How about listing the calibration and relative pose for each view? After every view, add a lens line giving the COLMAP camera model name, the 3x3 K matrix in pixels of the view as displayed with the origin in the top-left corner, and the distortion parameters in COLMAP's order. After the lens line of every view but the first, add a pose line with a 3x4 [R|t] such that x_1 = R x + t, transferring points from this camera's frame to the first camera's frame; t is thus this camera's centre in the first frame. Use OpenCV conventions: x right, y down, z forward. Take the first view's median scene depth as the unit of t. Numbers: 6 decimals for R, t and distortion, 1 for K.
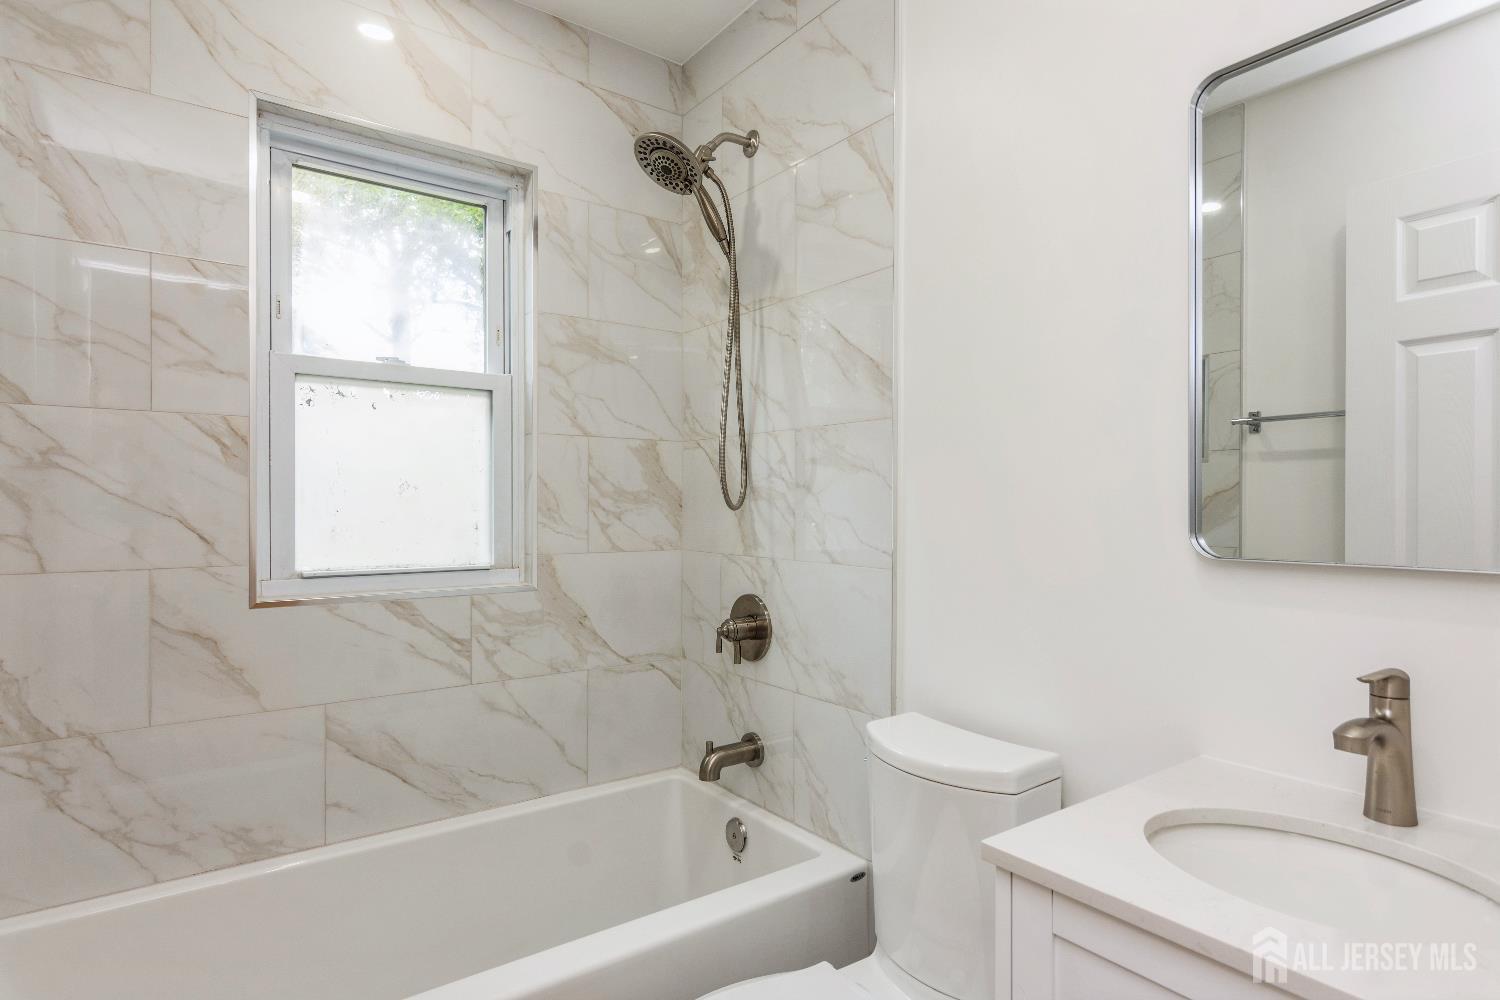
lens RADIAL K [[794.1, 0, 749.2], [0, 794.1, 501.3], [0, 0, 1]] dist [0.001437, 0.000013]
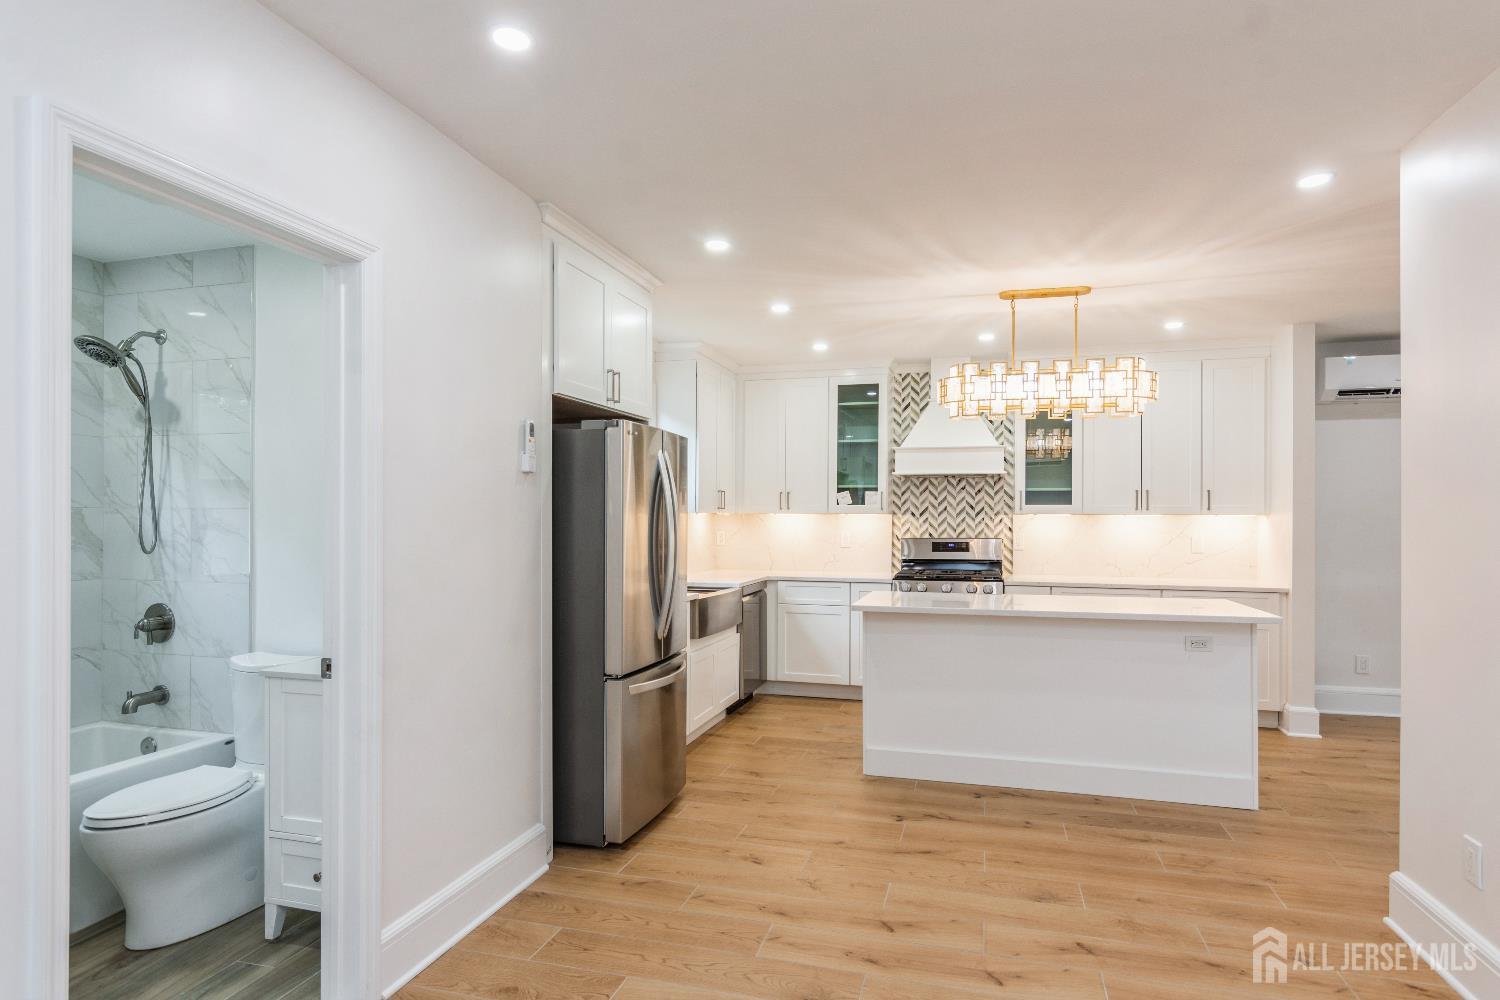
lens RADIAL K [[794.1, 0, 753.8], [0, 794.1, 503.5], [0, 0, 1]] dist [0.001437, 0.000013]
pose [[0.792239, 0.002993, 0.610203, -0.029357], [0.001838, 0.999972, -0.007291, -0.081948], [-0.610208, 0.006898, 0.792211, -1.137396]]
